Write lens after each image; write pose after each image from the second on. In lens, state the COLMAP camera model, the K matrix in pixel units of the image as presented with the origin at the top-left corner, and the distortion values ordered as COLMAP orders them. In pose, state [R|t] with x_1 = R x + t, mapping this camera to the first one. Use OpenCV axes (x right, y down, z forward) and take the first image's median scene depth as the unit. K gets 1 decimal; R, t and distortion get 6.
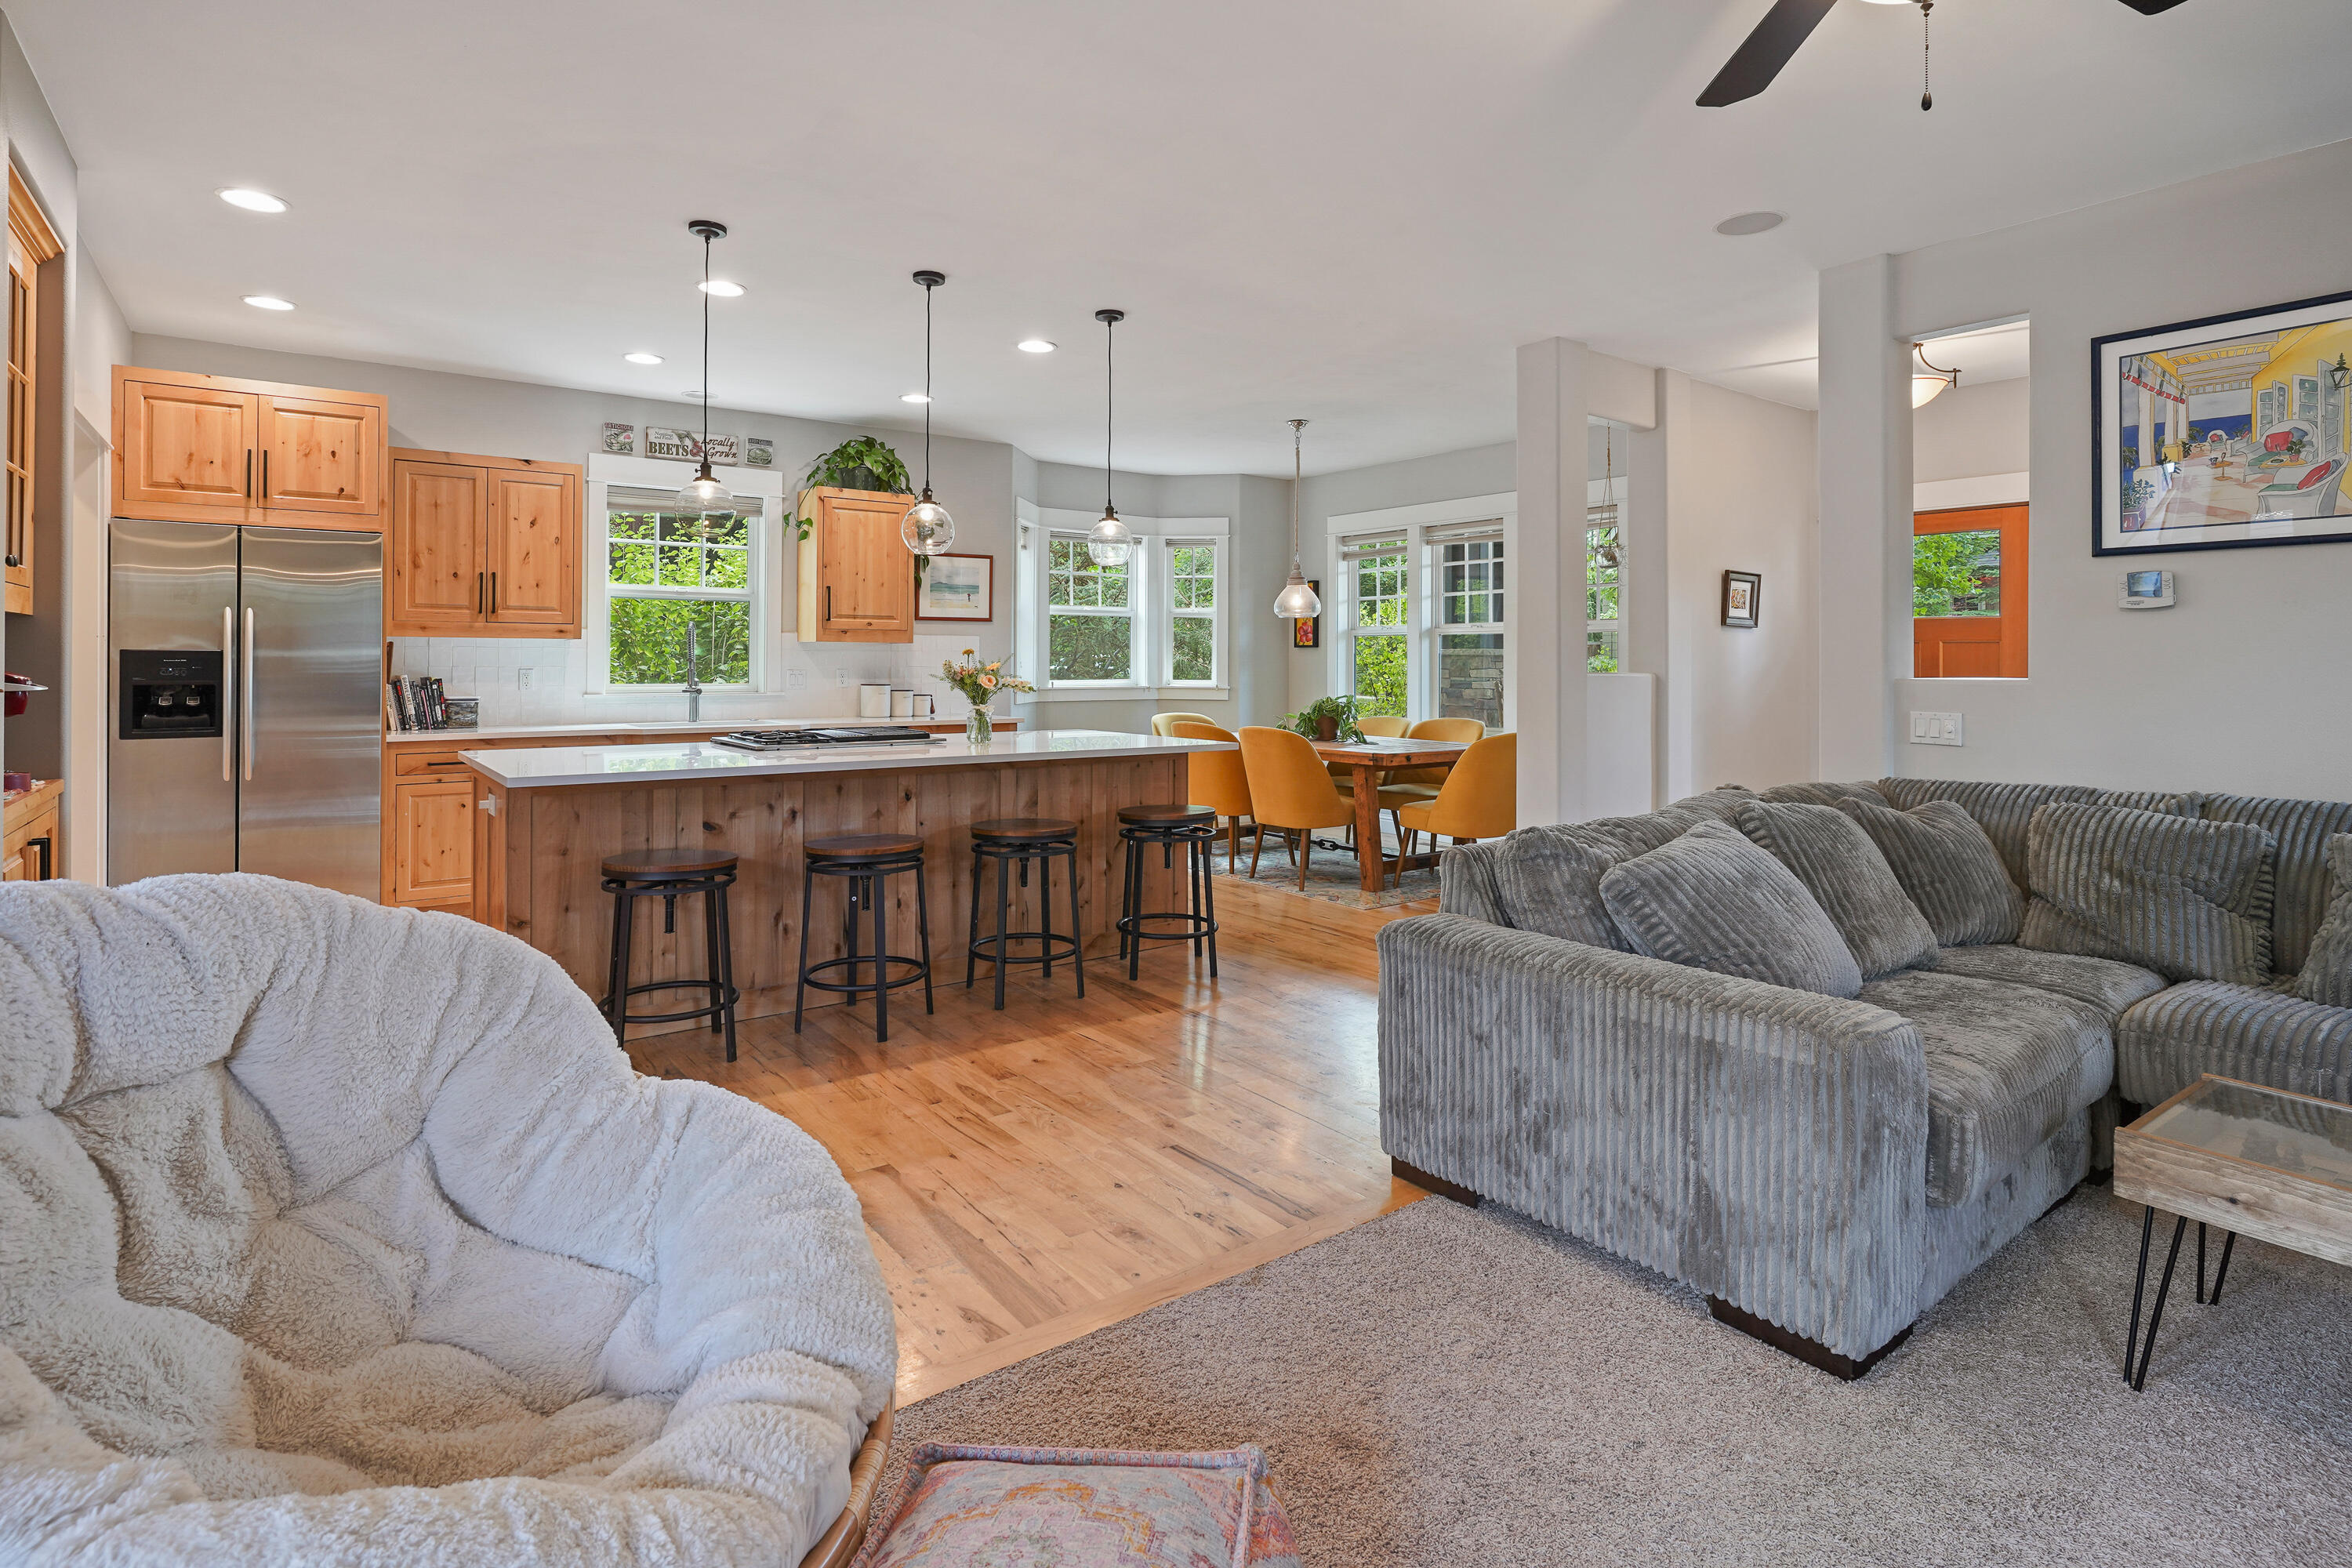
lens RADIAL K [[1165.1, 0, 1179.6], [0, 1165.1, 659.0], [0, 0, 1]] dist [-0.005390, 0.000294]
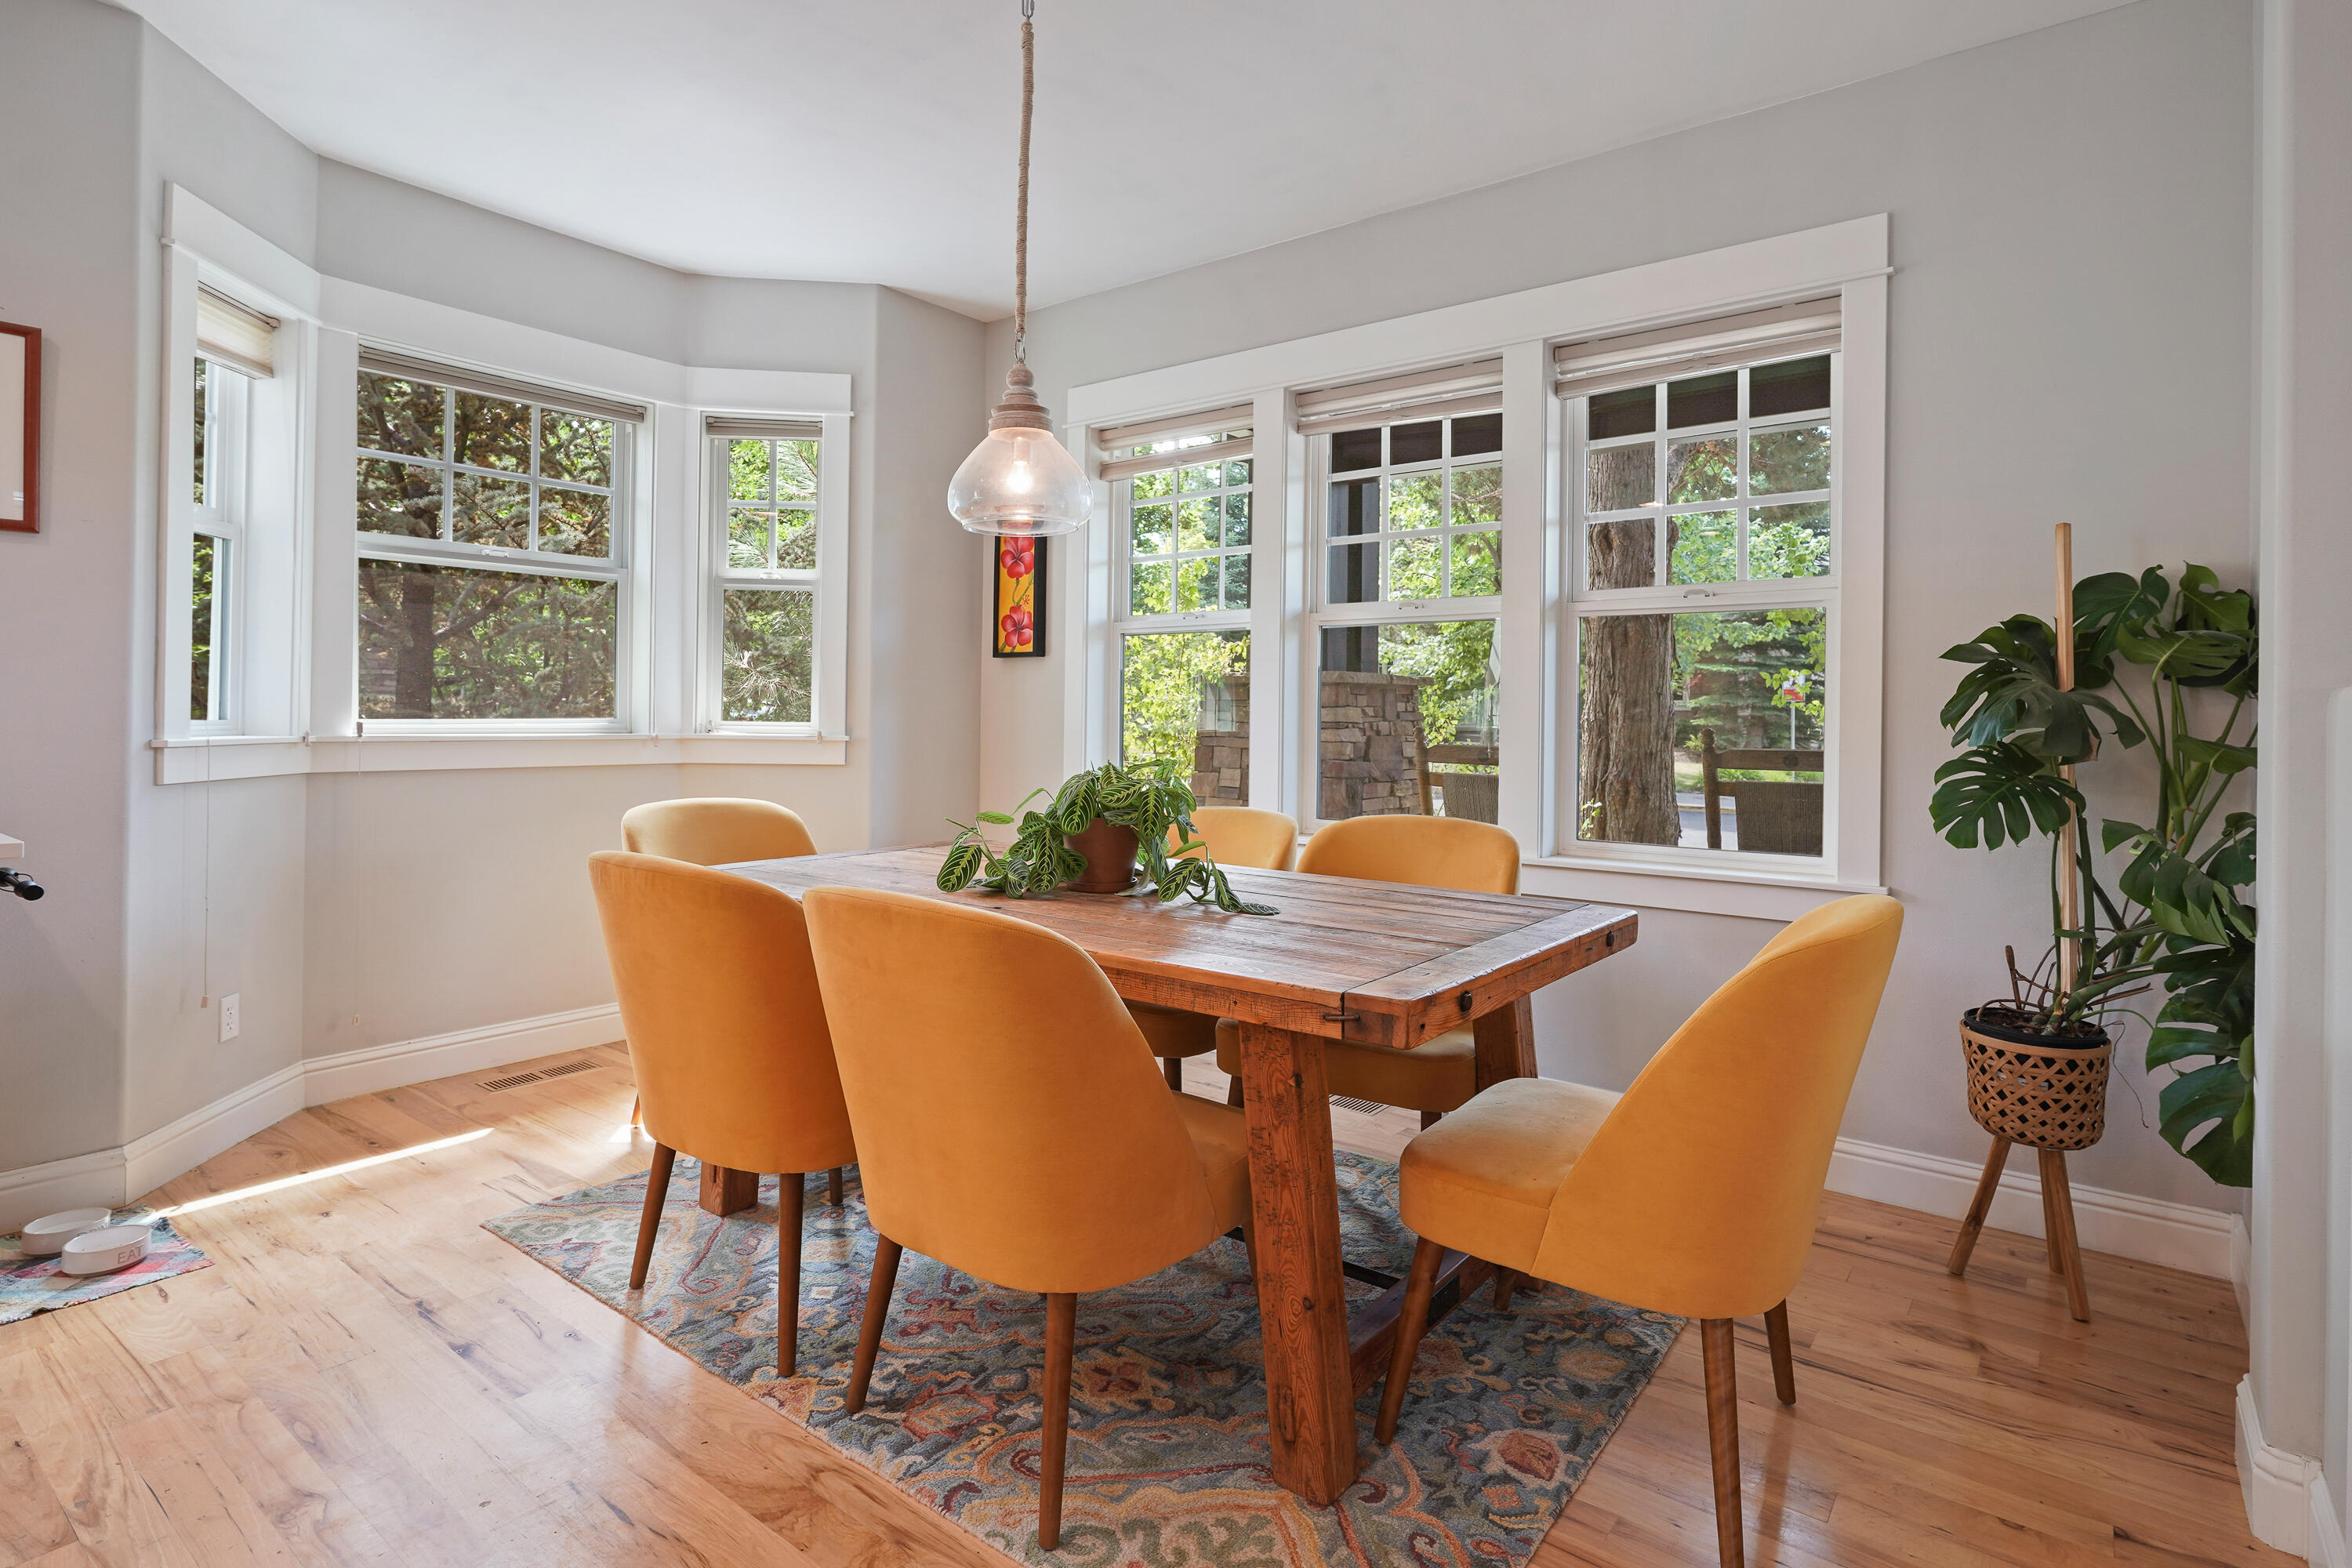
lens RADIAL K [[1154.0, 0, 1267.5], [0, 1154.0, 724.4], [0, 0, 1]] dist [-0.017854, -0.000476]
pose [[0.941382, 0.011020, 0.337163, 0.071142], [-0.013999, 0.999881, 0.006406, 0.021934], [-0.337053, -0.010751, 0.941424, 0.827460]]
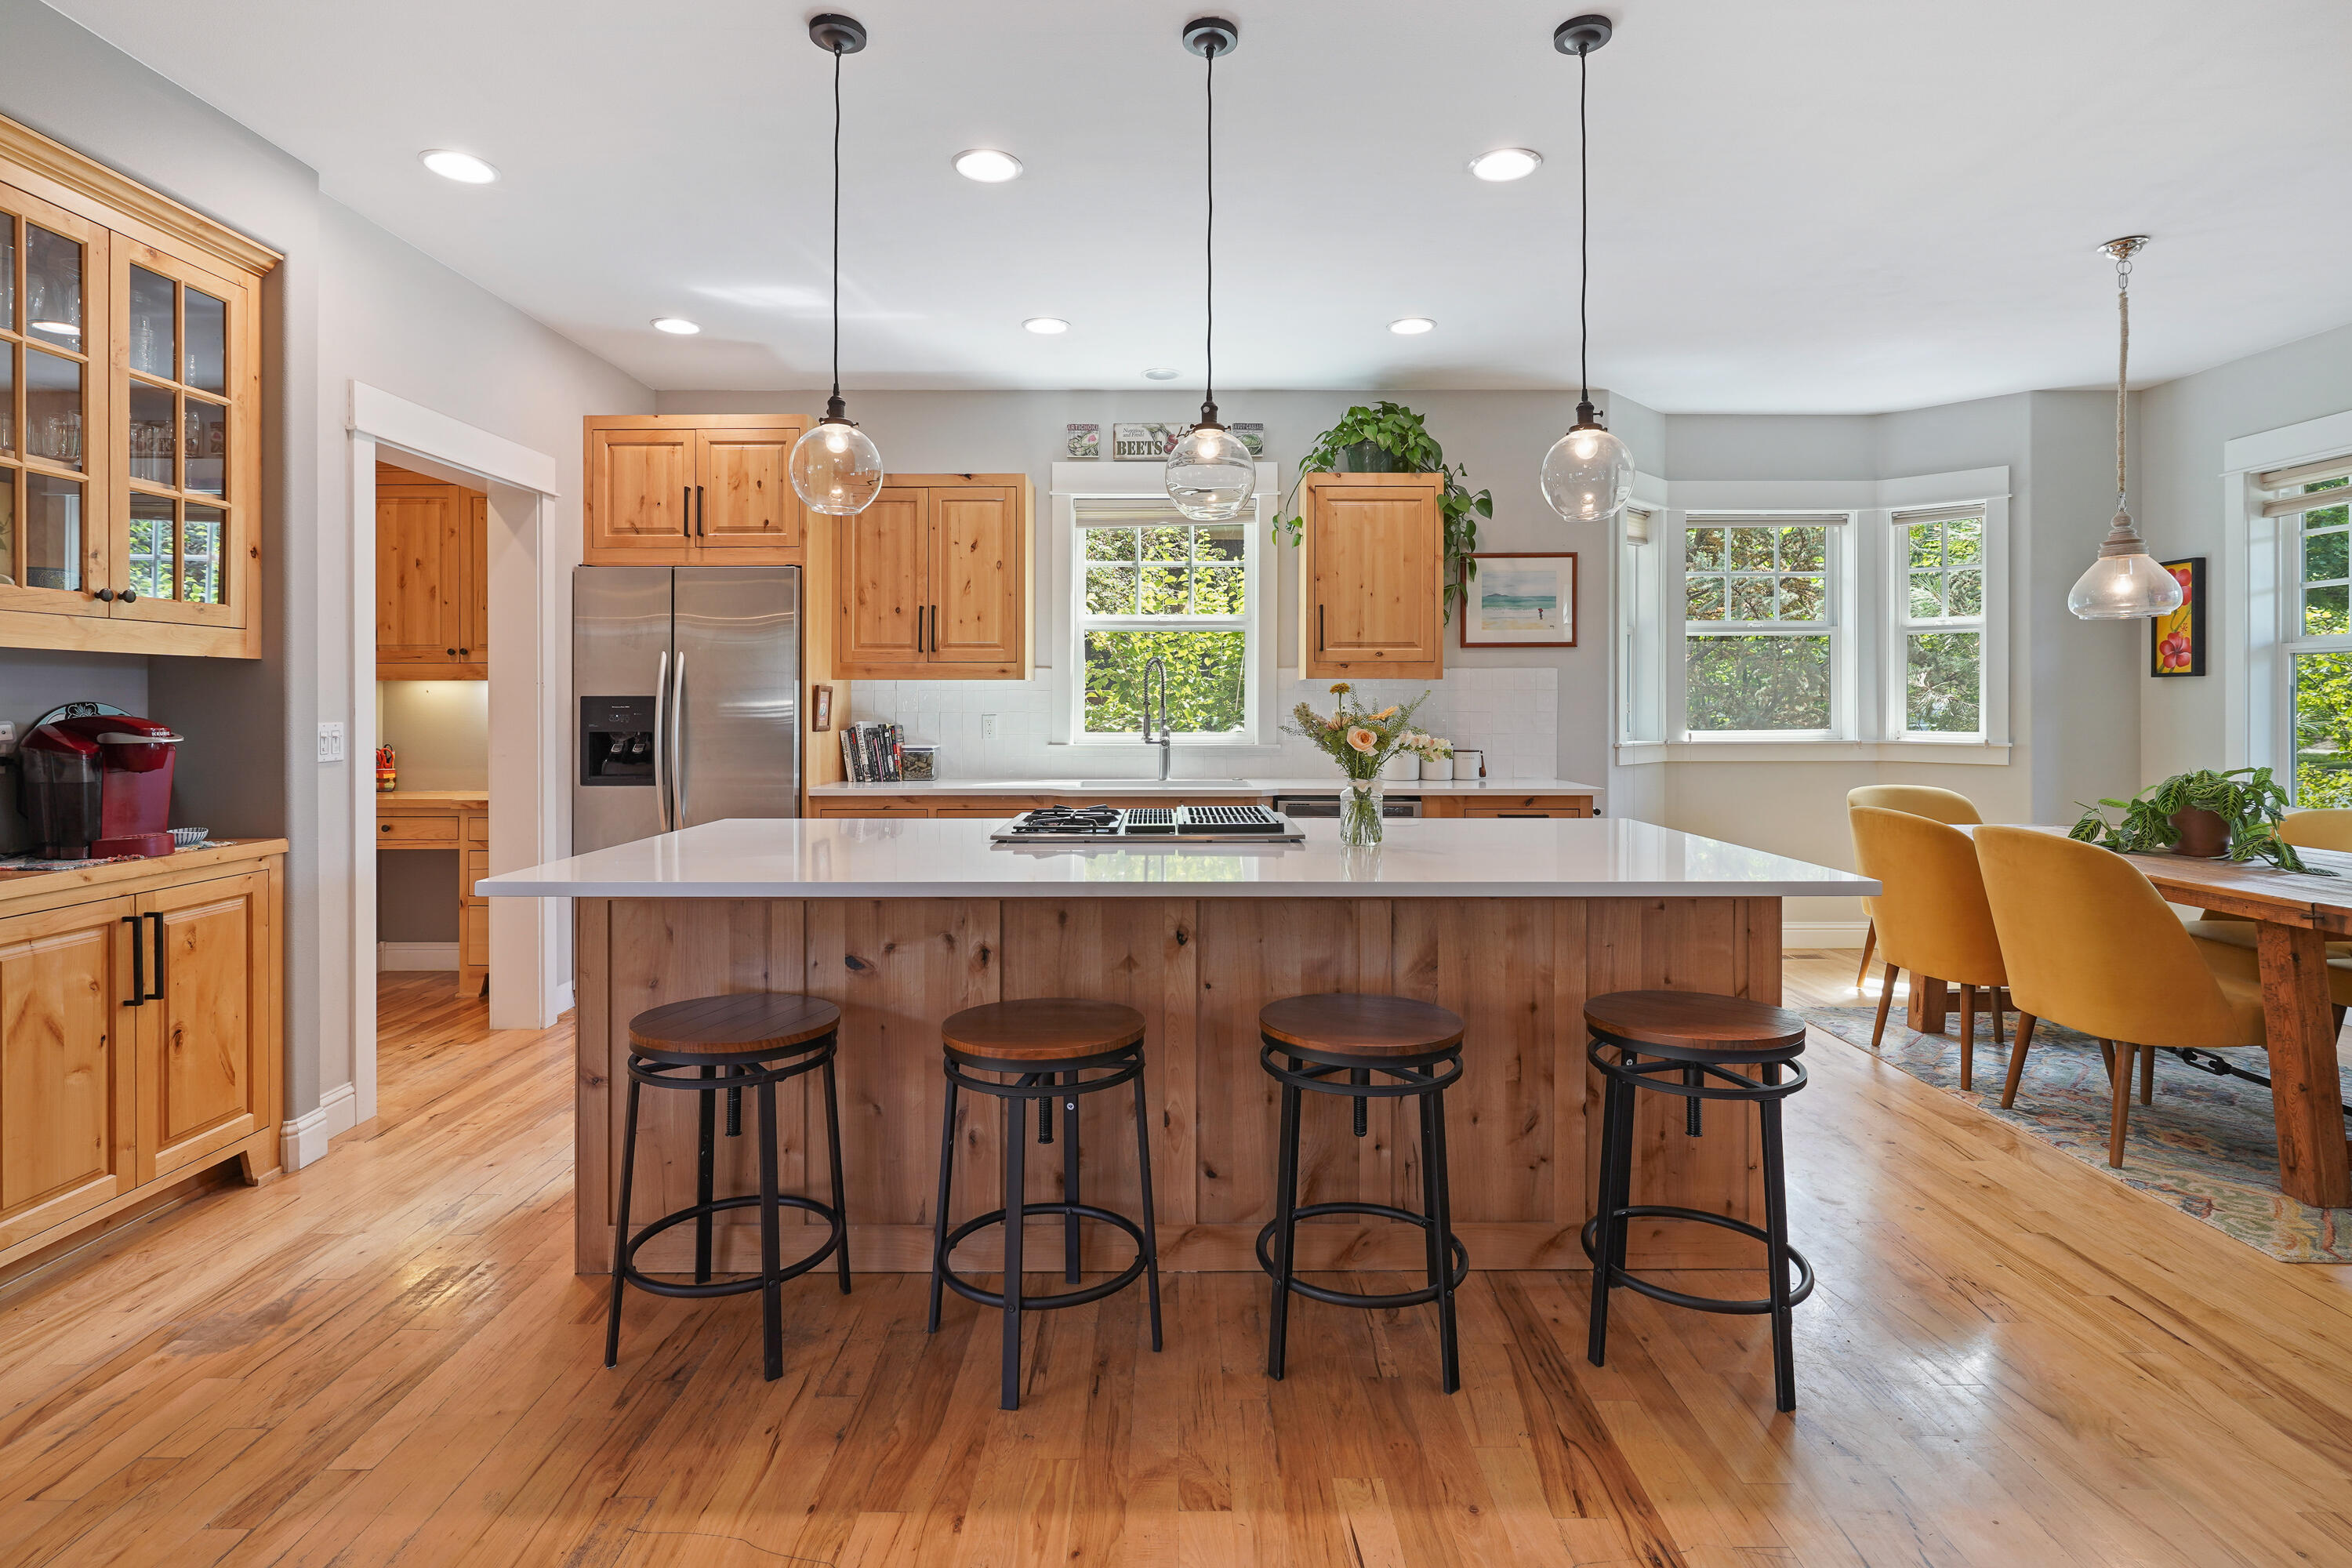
lens RADIAL K [[1157.4, 0, 1185.8], [0, 1157.4, 702.4], [0, 0, 1]] dist [-0.007582, -0.000096]
pose [[0.802271, -0.004383, -0.596944, 0.088740], [0.005304, 0.999986, -0.000214, 0.000439], [0.596936, -0.002995, 0.802283, 0.415694]]
